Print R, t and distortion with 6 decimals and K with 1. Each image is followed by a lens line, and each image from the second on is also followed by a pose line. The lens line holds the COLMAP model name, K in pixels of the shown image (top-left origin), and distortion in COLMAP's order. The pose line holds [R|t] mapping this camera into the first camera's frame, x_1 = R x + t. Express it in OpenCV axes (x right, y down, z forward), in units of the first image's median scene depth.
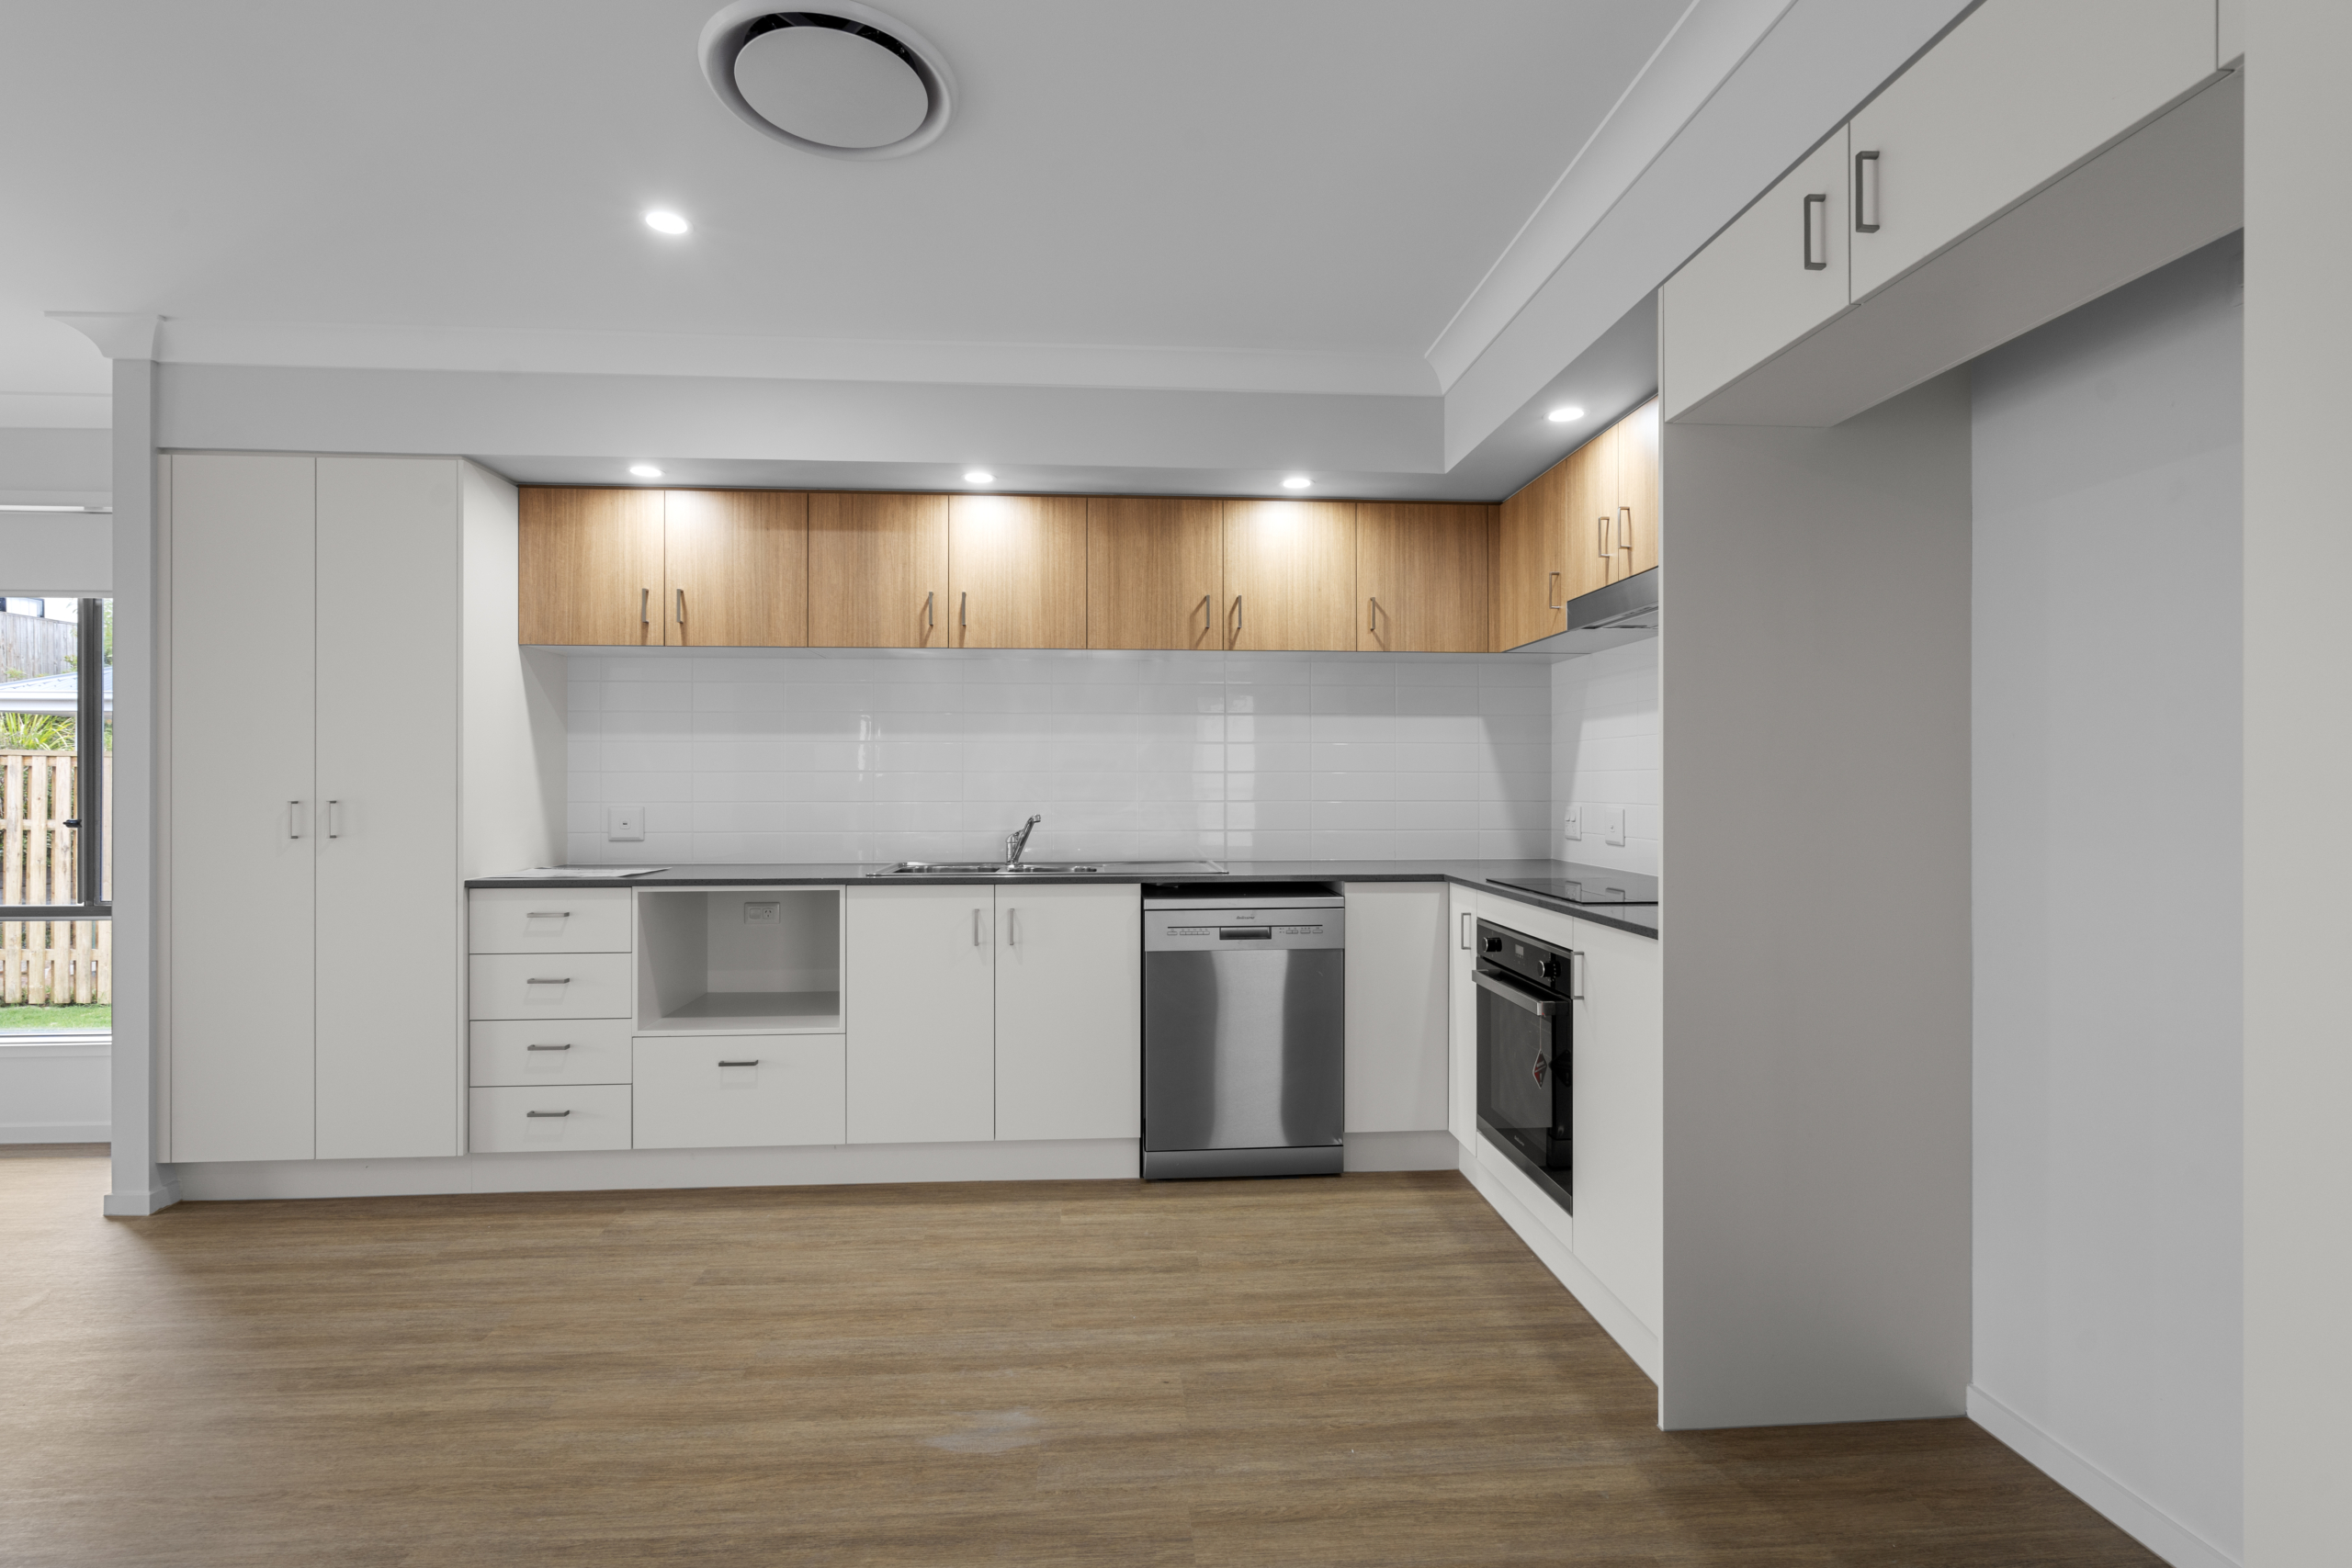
lens RADIAL K [[1062.3, 0, 1178.7], [0, 1062.3, 778.7], [0, 0, 1]] dist [-0.010450, 0.002556]
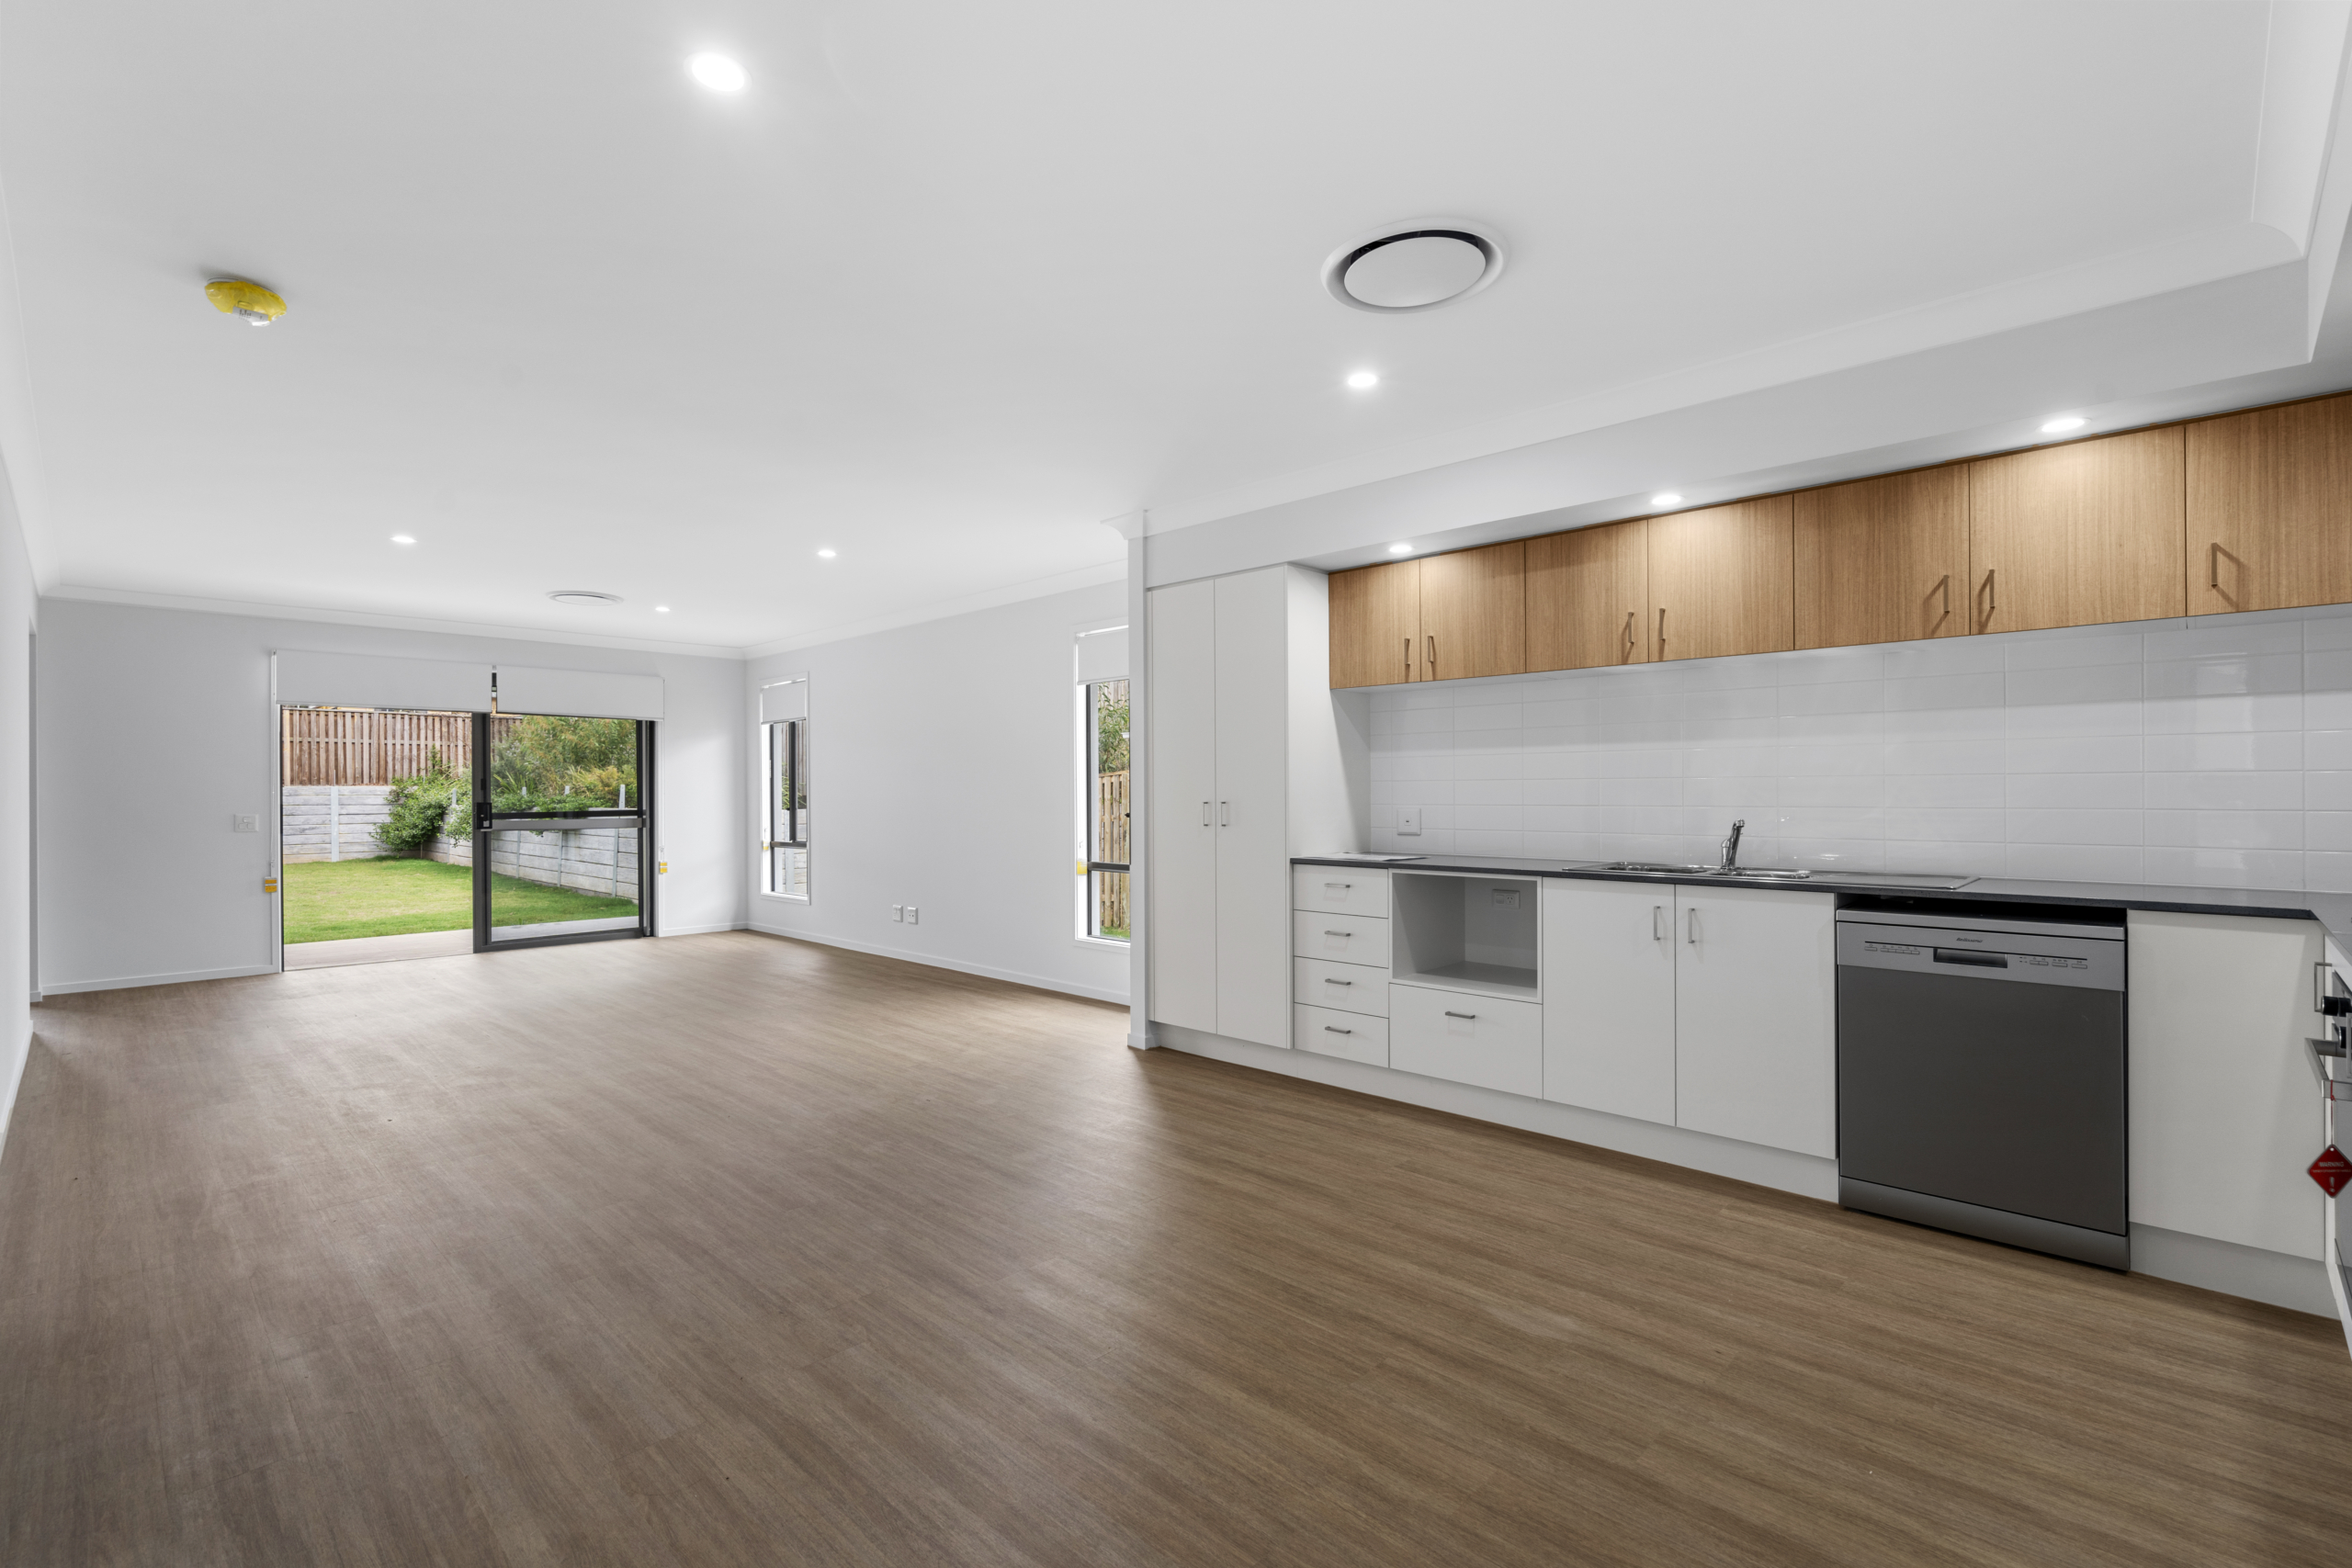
lens RADIAL K [[1062.3, 0, 1170.6], [0, 1062.3, 790.8], [0, 0, 1]] dist [-0.010450, 0.002556]
pose [[0.662703, -0.002931, -0.748876, 0.294808], [0.004970, 0.999988, 0.000484, 0.003800], [0.748866, -0.004043, 0.662710, -0.076771]]
